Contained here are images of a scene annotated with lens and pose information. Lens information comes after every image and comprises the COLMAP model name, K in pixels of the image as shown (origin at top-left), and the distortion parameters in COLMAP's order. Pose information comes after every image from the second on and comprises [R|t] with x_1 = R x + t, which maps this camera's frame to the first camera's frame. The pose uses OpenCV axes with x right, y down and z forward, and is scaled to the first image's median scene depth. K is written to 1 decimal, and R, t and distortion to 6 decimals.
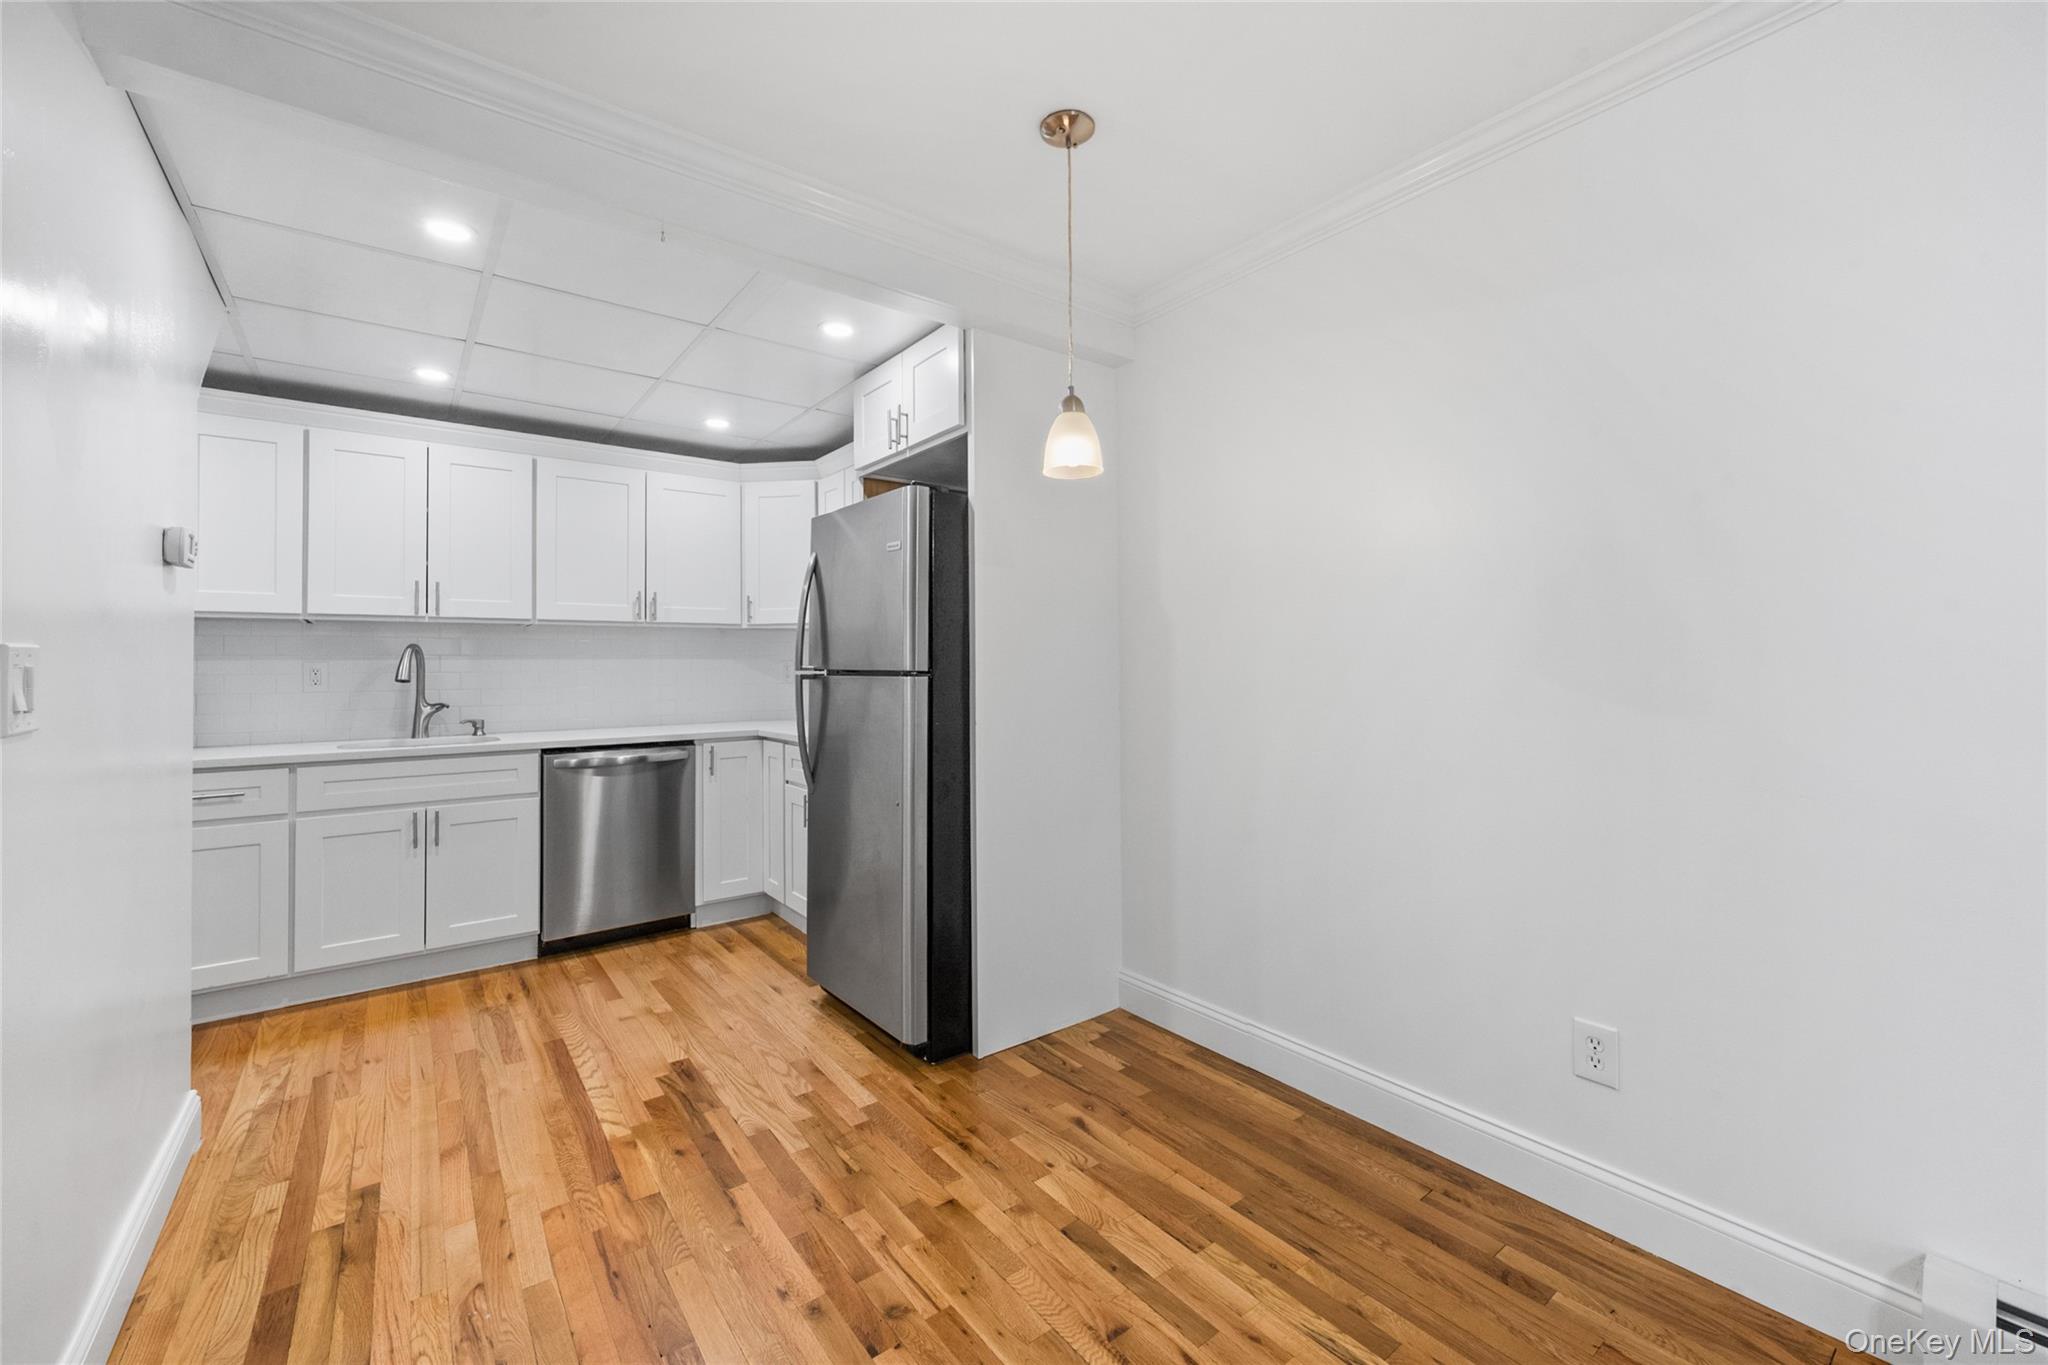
lens RADIAL K [[824.5, 0, 1030.5], [0, 824.5, 652.6], [0, 0, 1]] dist [-0.000050, -0.000137]
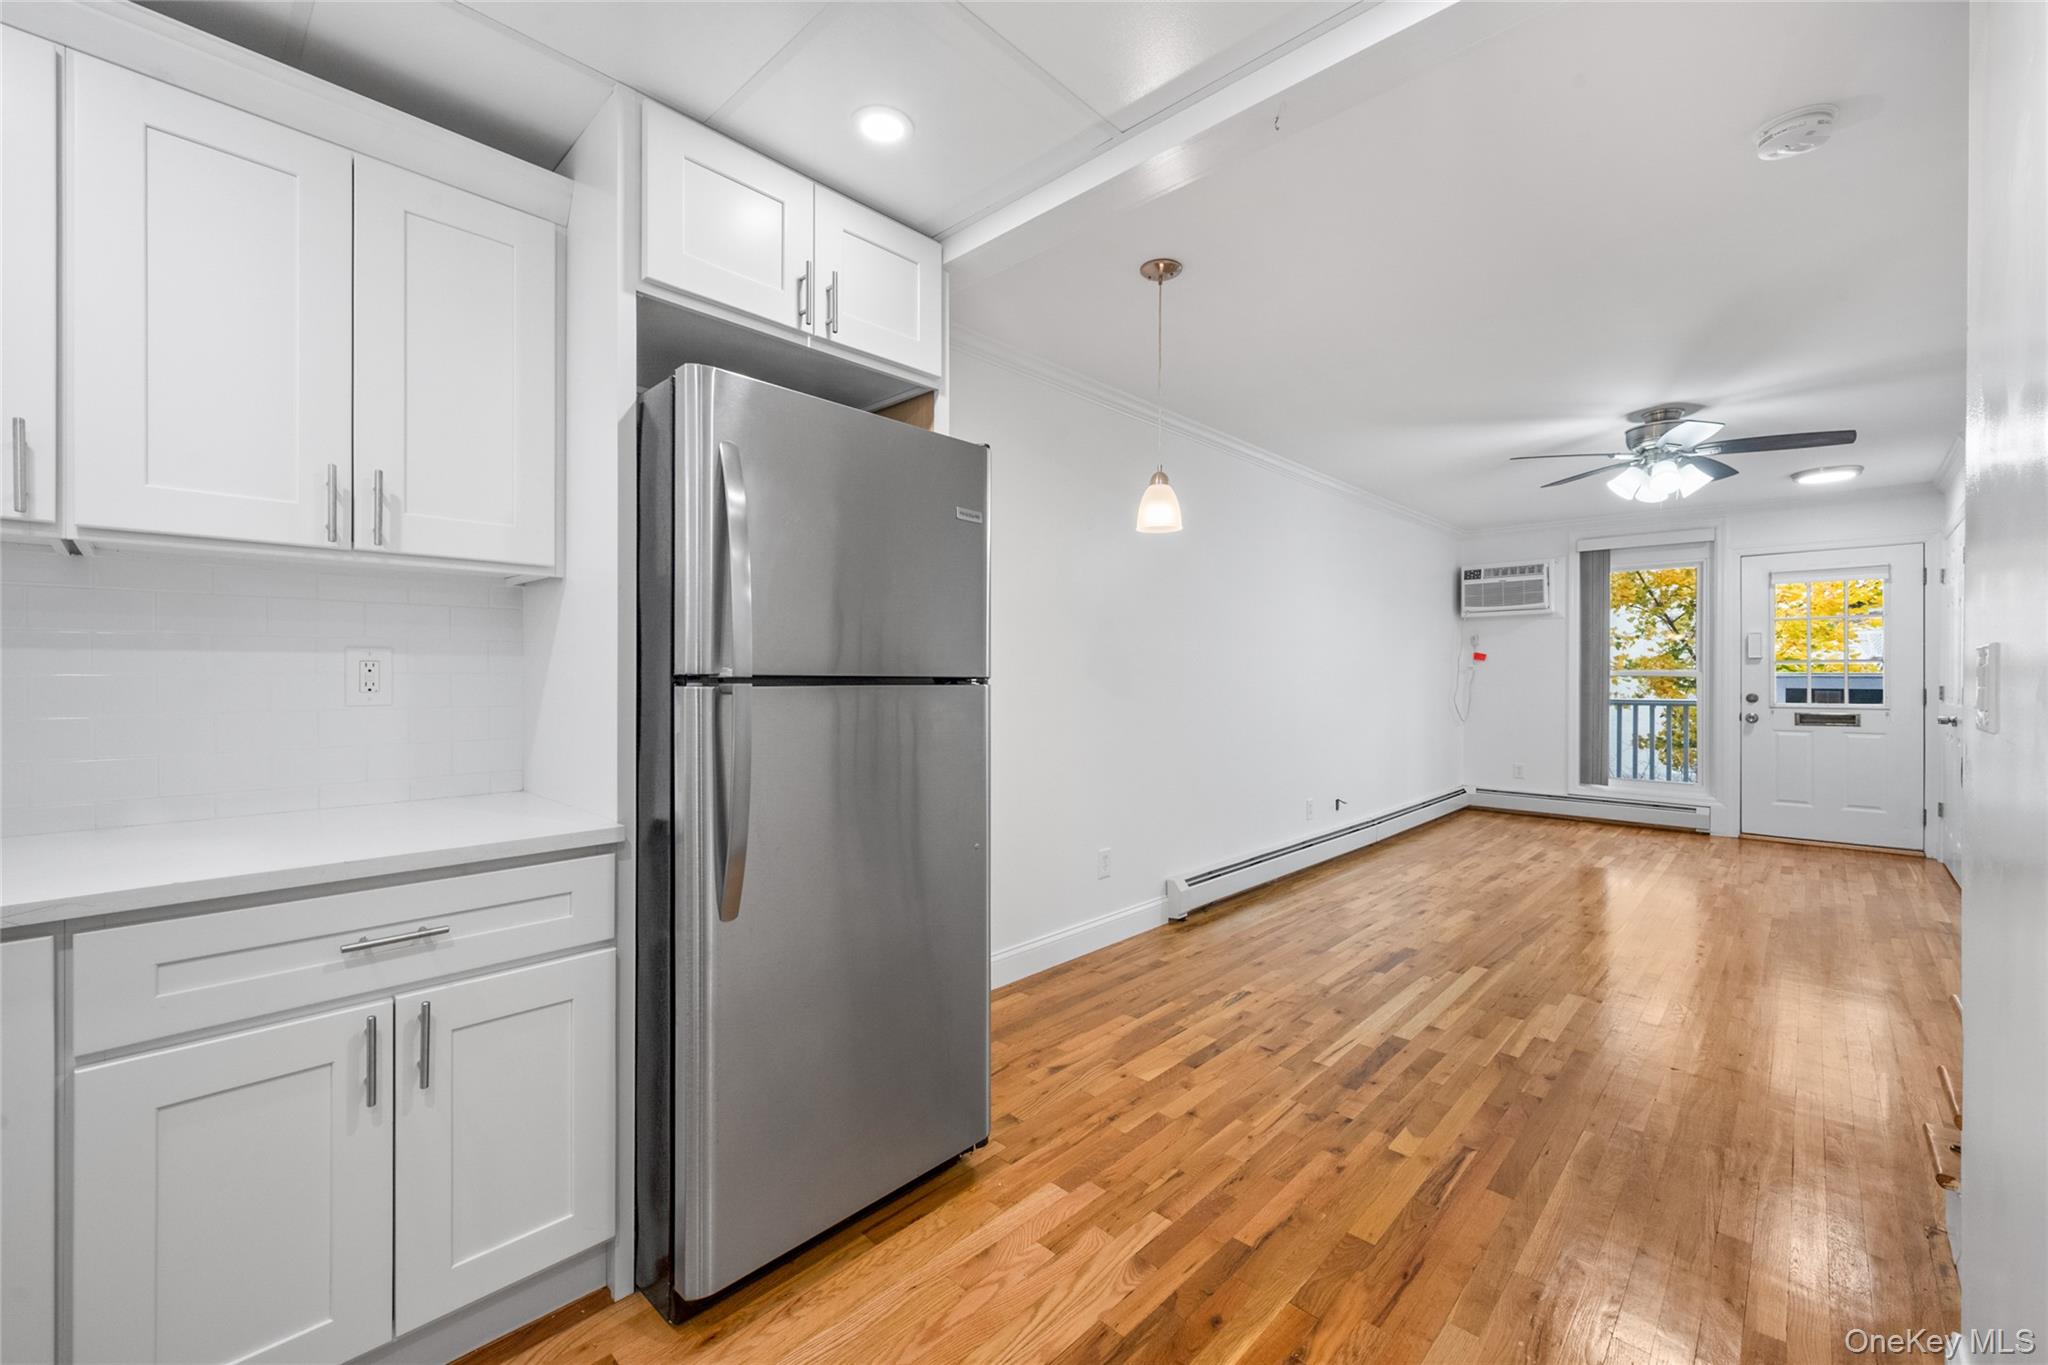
lens RADIAL K [[833.2, 0, 1024.0], [0, 833.2, 682.5], [0, 0, 1]] dist [-0.001401, -0.000088]
pose [[-0.152019, -0.001671, 0.988376, -0.716292], [-0.015041, 0.999887, -0.000623, 0.020461], [-0.988263, -0.014961, -0.152027, 0.811877]]
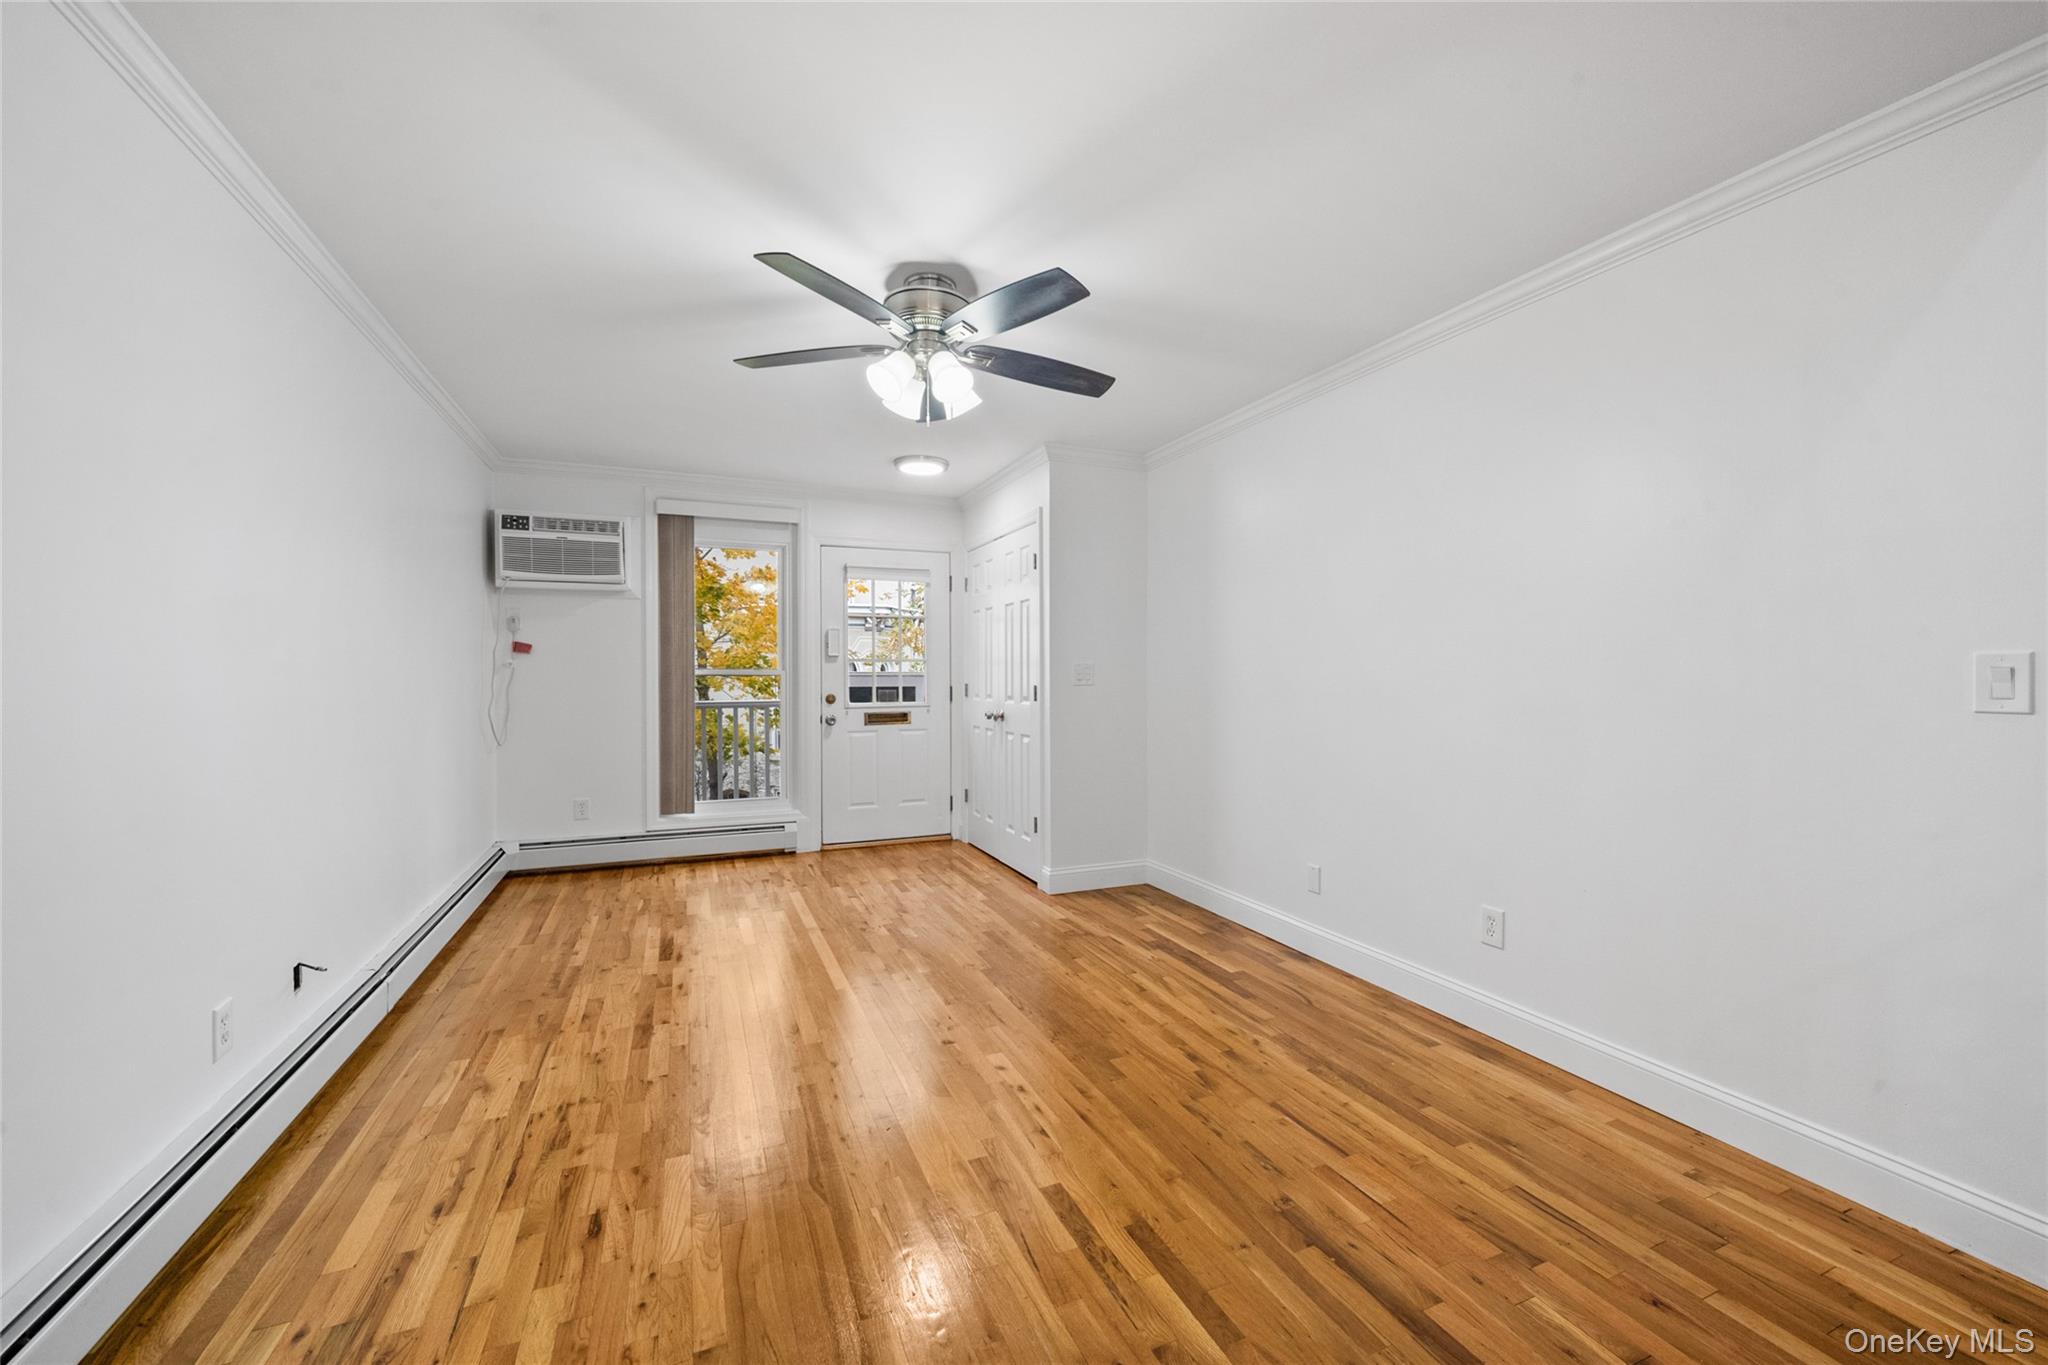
lens RADIAL K [[805.5, 0, 1018.3], [0, 805.5, 678.6], [0, 0, 1]] dist [-0.000744, -0.000044]
pose [[-0.967442, 0.008537, 0.252949, 0.041356], [0.006198, 0.999930, -0.010042, 0.007639], [-0.253018, -0.008147, -0.967427, 0.458986]]
